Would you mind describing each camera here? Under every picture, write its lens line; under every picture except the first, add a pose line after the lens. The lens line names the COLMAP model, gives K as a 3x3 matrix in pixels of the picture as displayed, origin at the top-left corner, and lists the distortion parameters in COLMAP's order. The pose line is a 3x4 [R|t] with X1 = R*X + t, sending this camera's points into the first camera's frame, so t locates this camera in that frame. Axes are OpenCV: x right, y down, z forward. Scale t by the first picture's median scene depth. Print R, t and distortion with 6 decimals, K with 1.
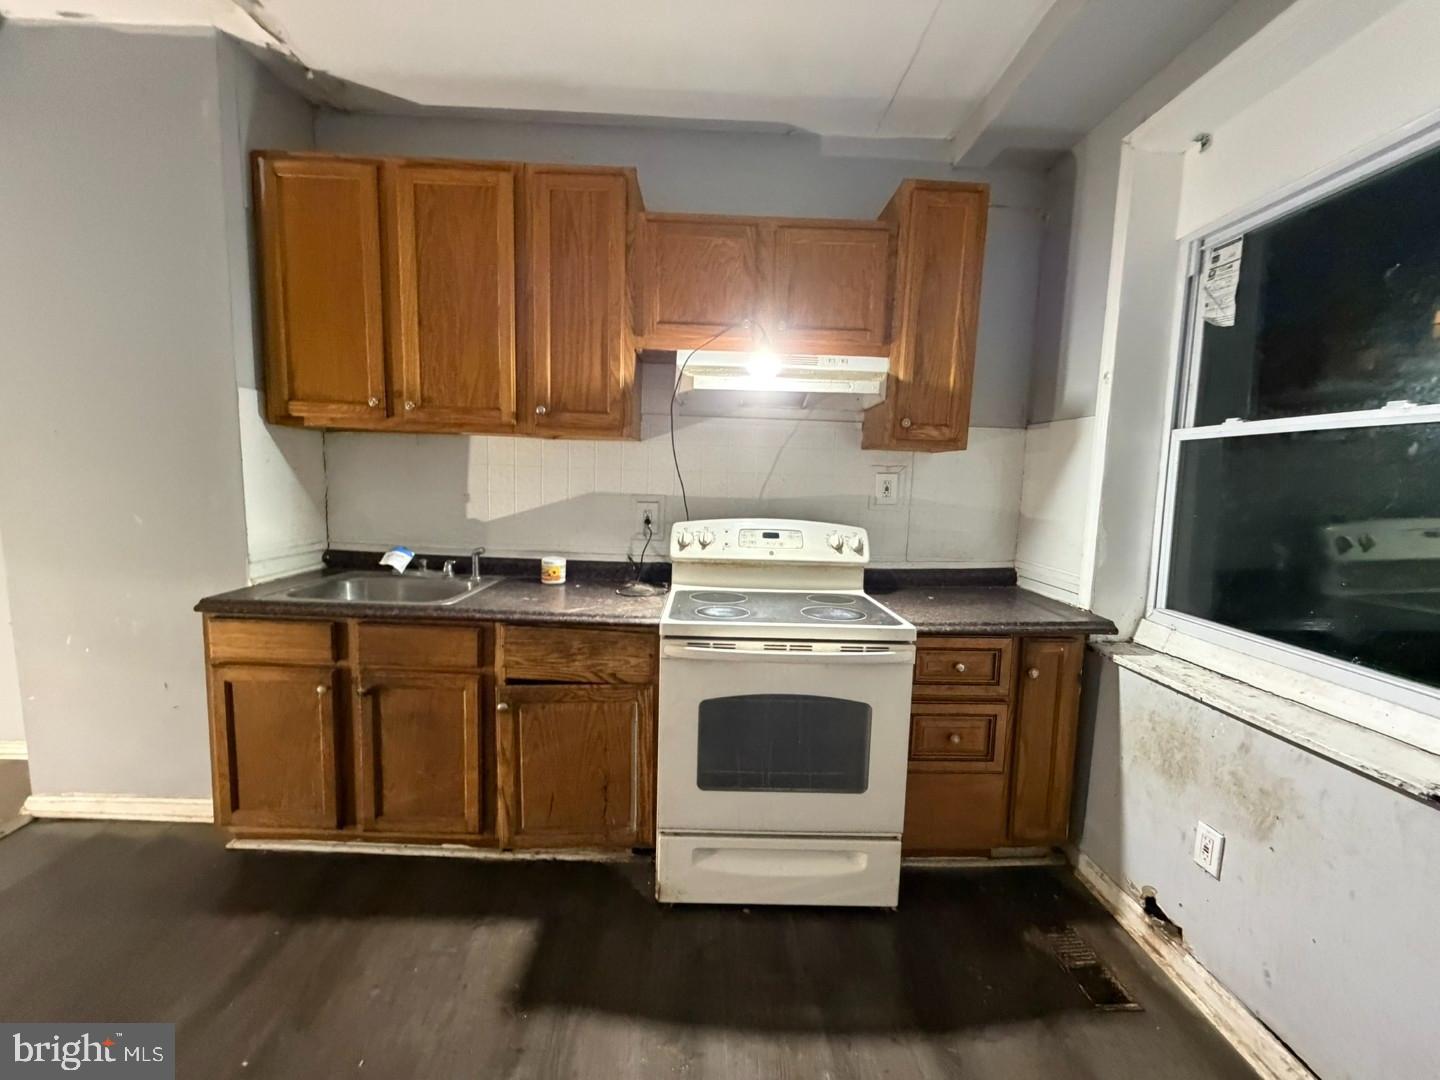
lens RADIAL K [[576.6, 0, 713.2], [0, 576.6, 542.6], [0, 0, 1]] dist [-0.000097, -0.000296]
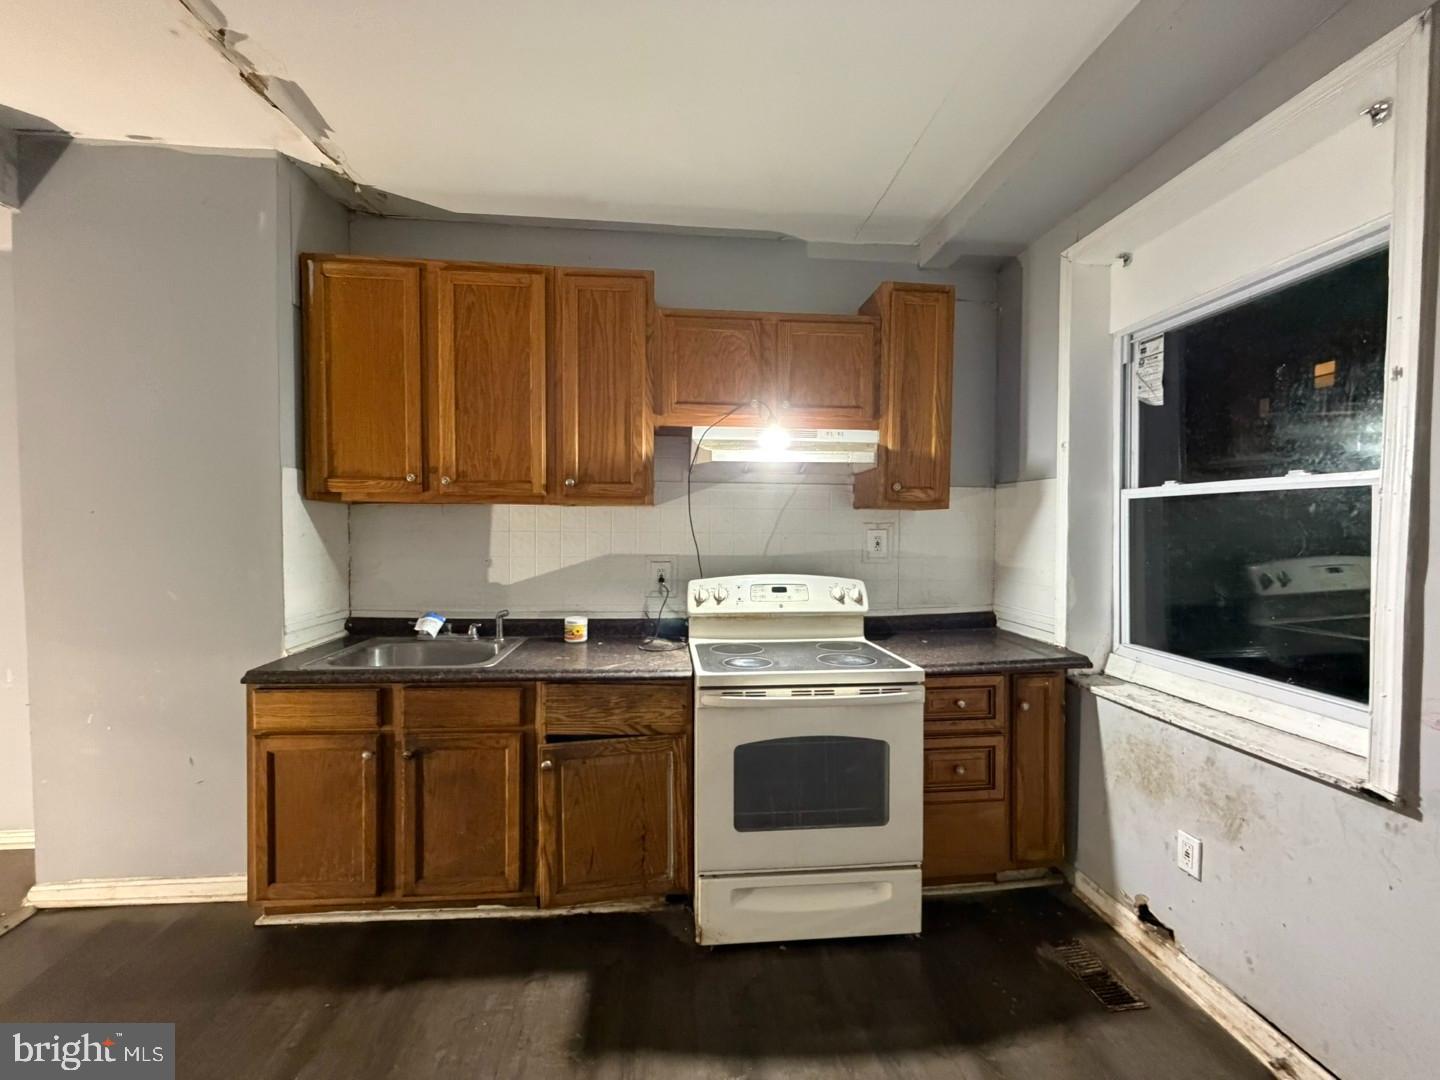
lens RADIAL K [[576.6, 0, 713.2], [0, 576.6, 542.6], [0, 0, 1]] dist [-0.000097, -0.000296]
pose [[0.996978, -0.027283, 0.072730, -0.116320], [0.033247, 0.996070, -0.082096, -0.018045], [-0.070204, 0.084266, 0.993967, -0.097012]]
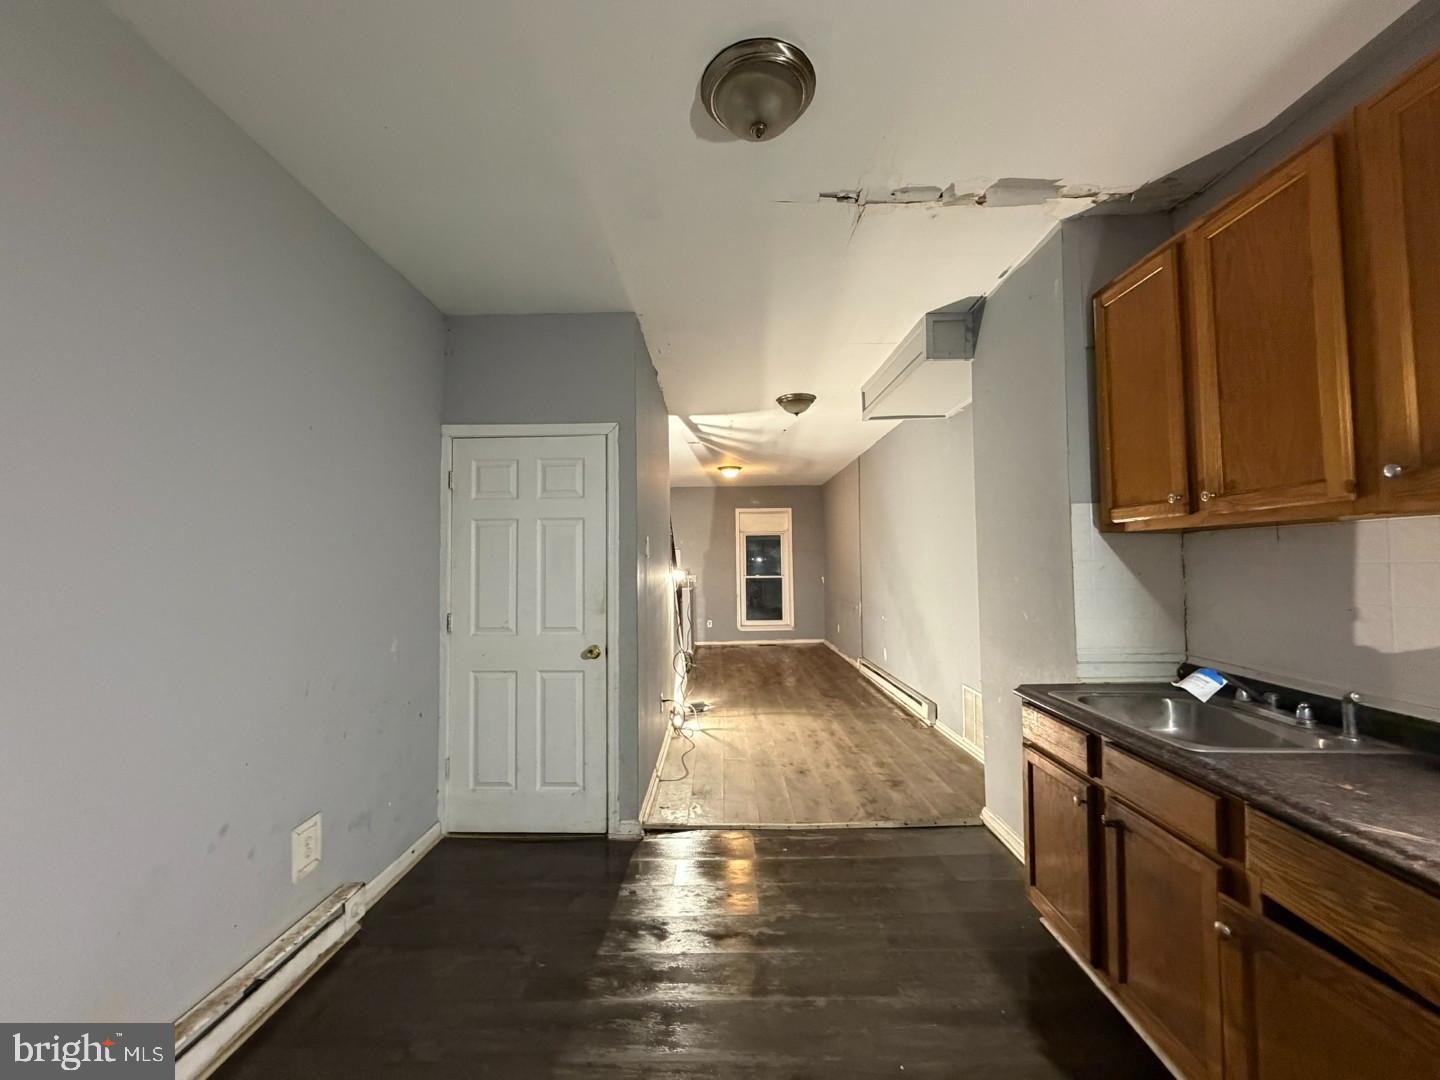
lens RADIAL K [[576.6, 0, 713.2], [0, 576.6, 542.6], [0, 0, 1]] dist [-0.000097, -0.000296]
pose [[-0.030987, -0.067796, -0.997218, 0.321250], [-0.107423, 0.992144, -0.064113, -0.046598], [0.993730, 0.105137, -0.038026, 0.354905]]
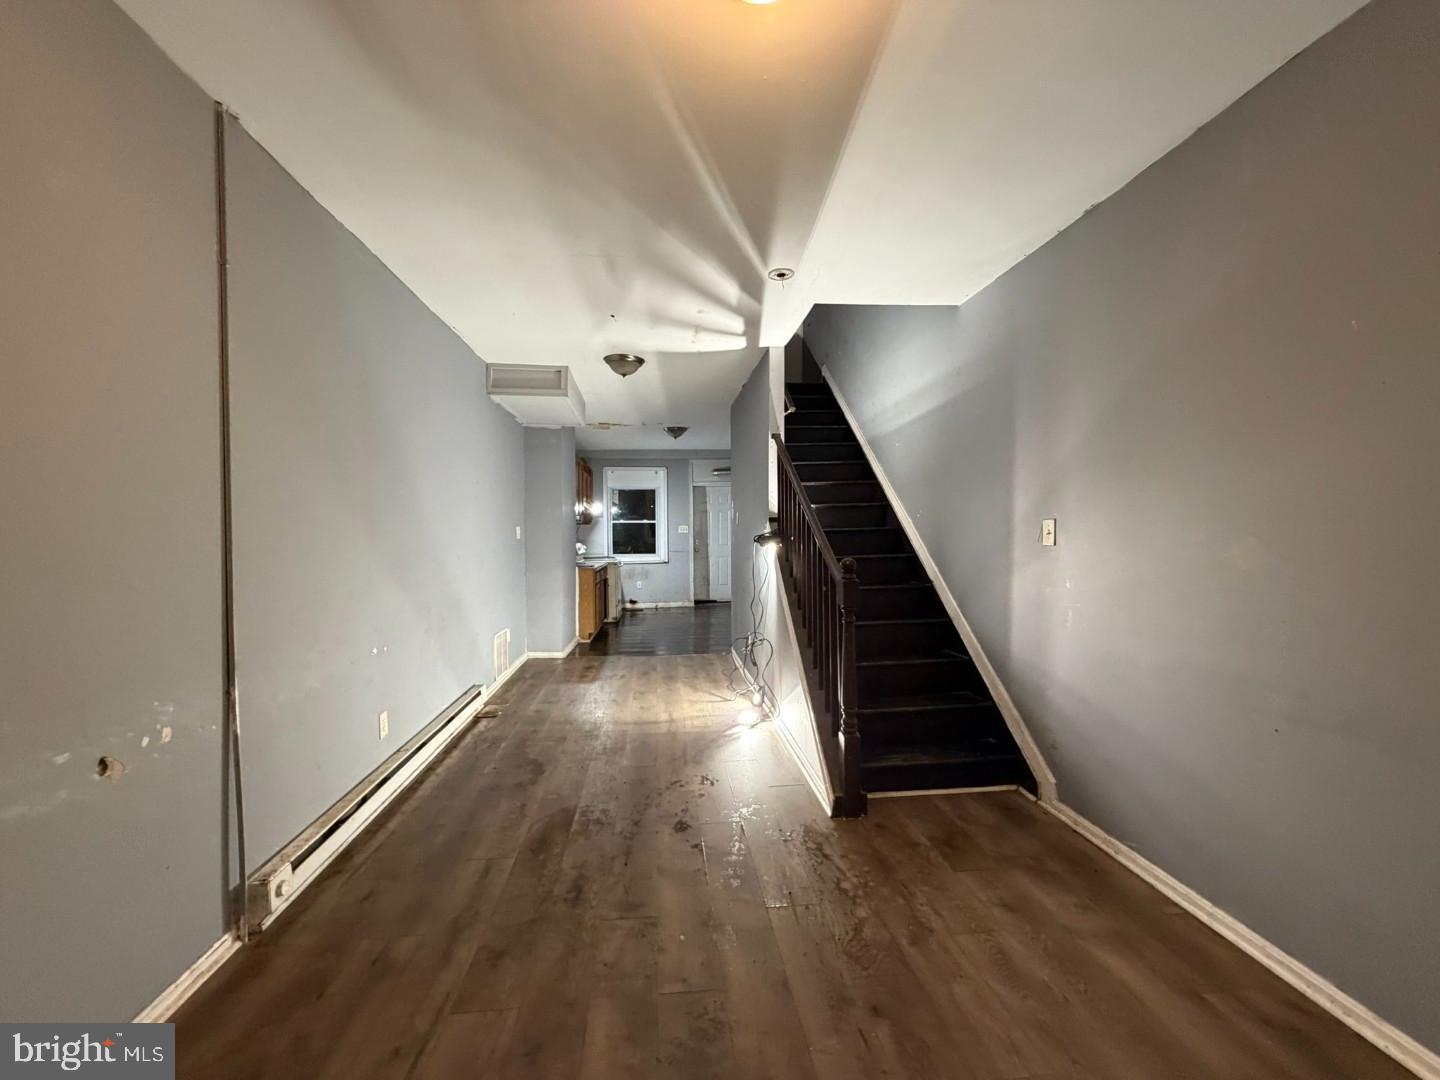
lens RADIAL K [[576.6, 0, 713.2], [0, 576.6, 542.6], [0, 0, 1]] dist [-0.000097, -0.000296]
pose [[-0.081710, -0.050101, 0.995396, -4.478842], [0.120802, 0.990874, 0.059790, -0.193391], [-0.989308, 0.125132, -0.074912, 0.455935]]
